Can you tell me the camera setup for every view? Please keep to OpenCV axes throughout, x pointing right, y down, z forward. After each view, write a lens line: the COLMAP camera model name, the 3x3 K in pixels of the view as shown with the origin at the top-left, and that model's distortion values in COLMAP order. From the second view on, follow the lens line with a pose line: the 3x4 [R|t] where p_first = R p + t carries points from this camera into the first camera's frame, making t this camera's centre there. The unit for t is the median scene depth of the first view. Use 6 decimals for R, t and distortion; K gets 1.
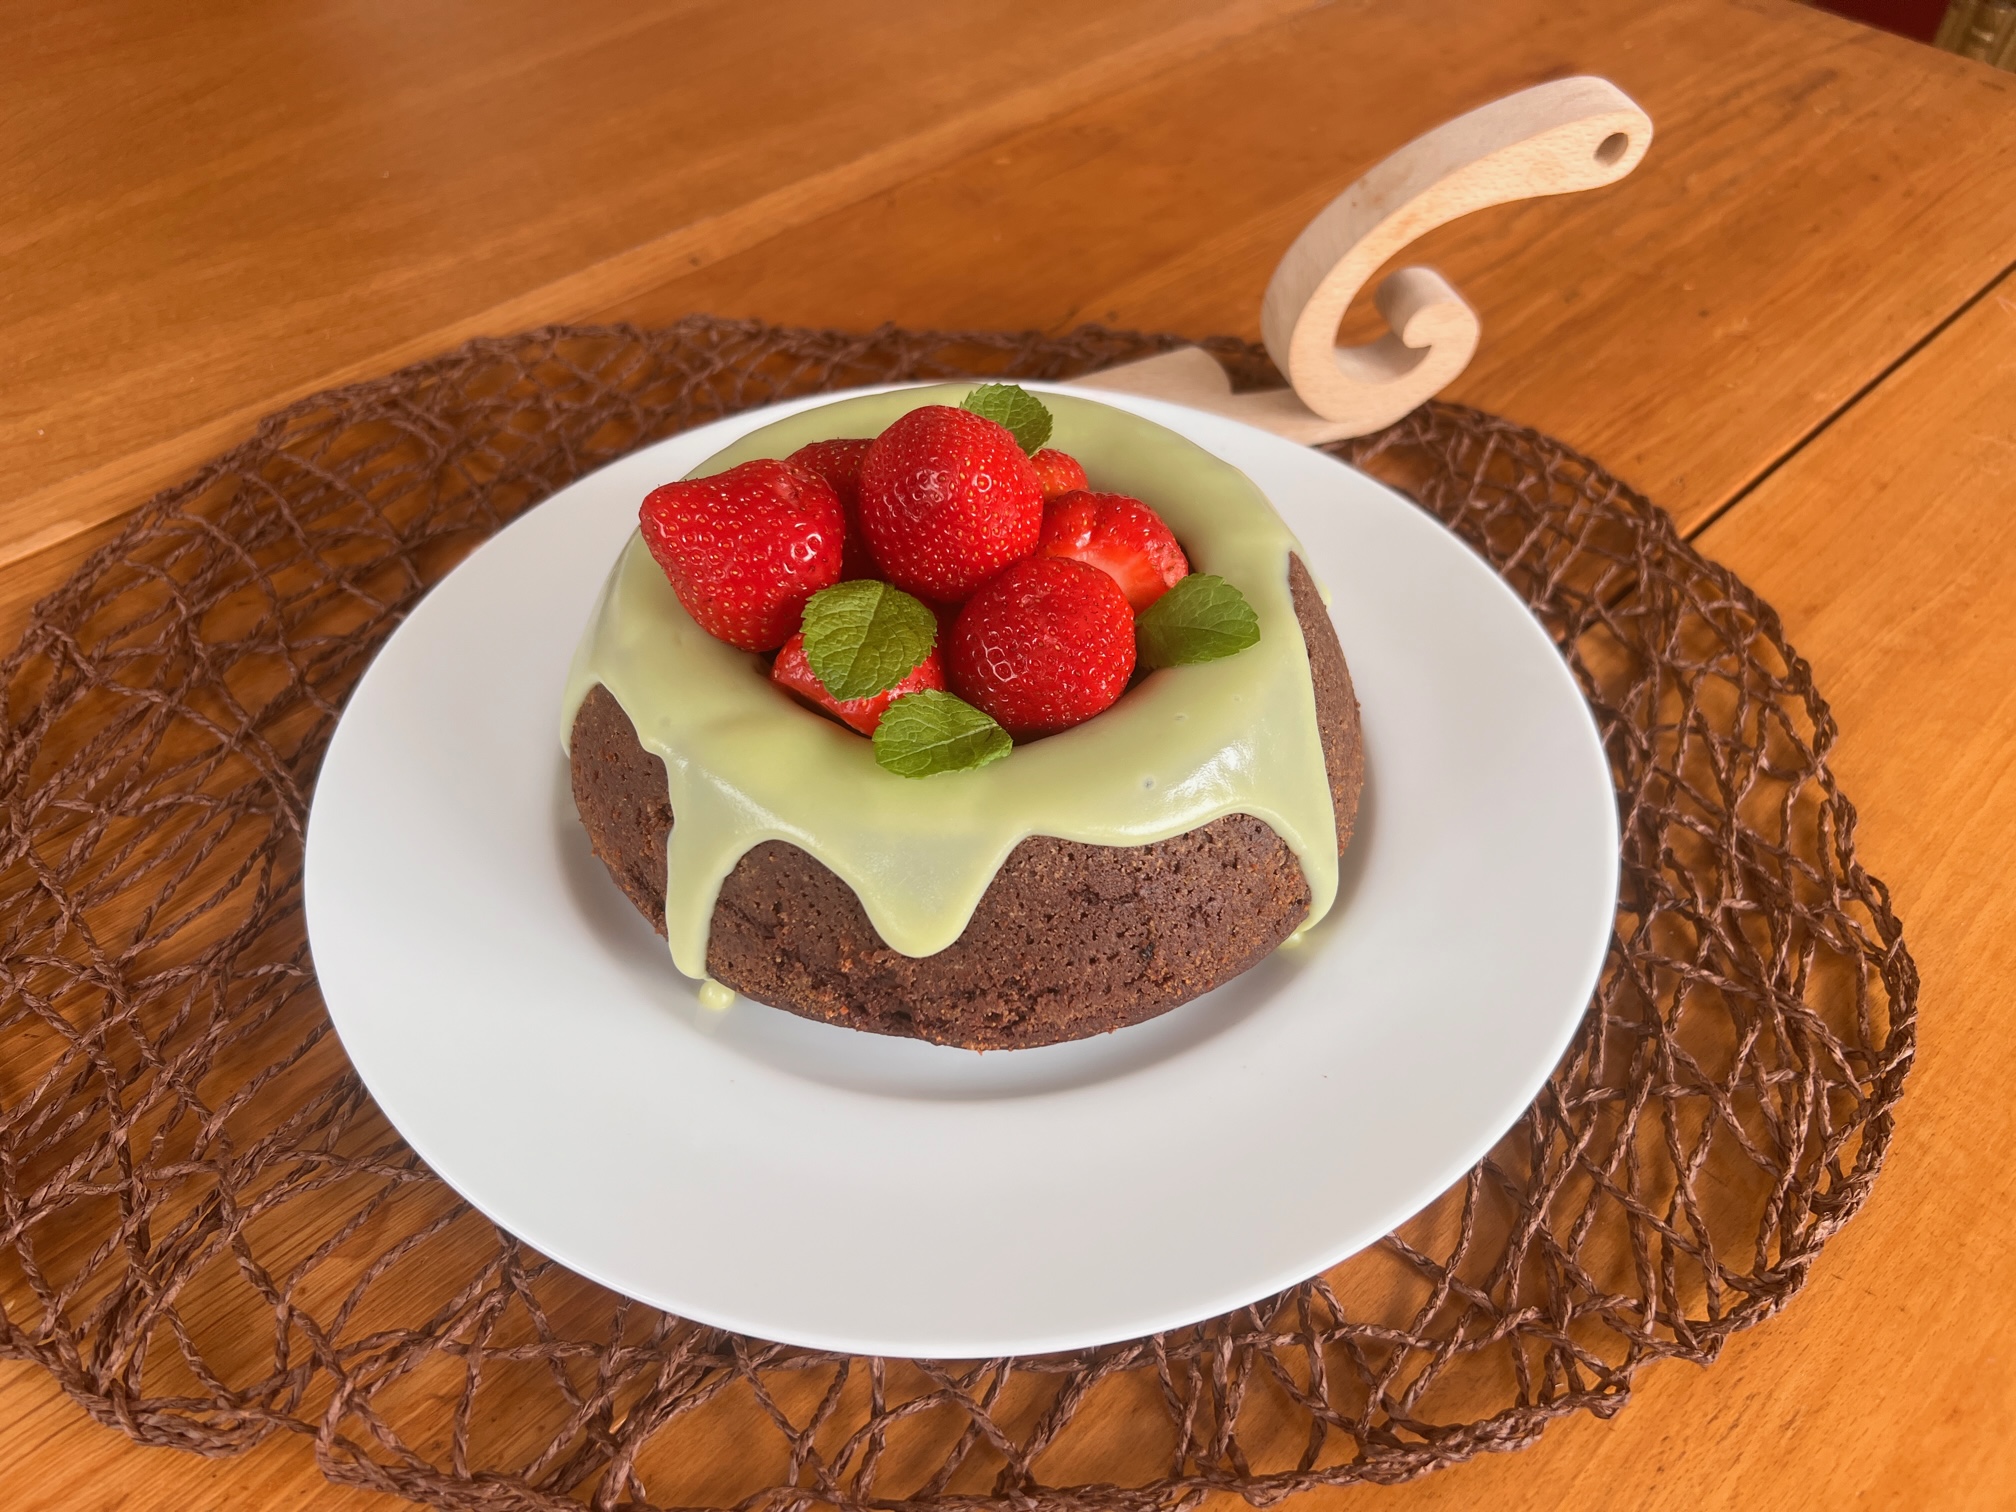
lens RADIAL K [[1523.0, 0, 1000.9], [0, 1523.0, 769.6], [0, 0, 1]] dist [0.026117, -0.049720]
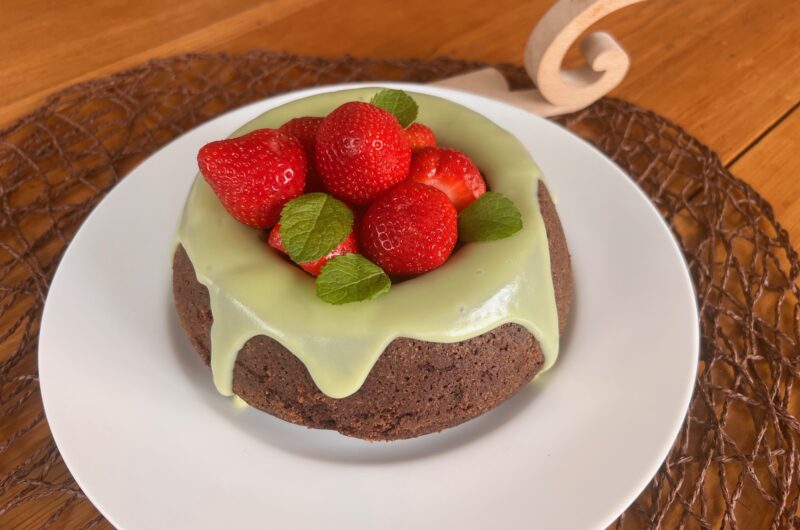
lens RADIAL K [[585.7, 0, 399.8], [0, 585.7, 260.3], [0, 0, 1]] dist [0.006858, -0.020057]
pose [[0.999629, 0.021924, -0.016177, 0.025386], [-0.020936, 0.998046, 0.058879, -0.076031], [0.017436, -0.058519, 0.998134, 0.232401]]
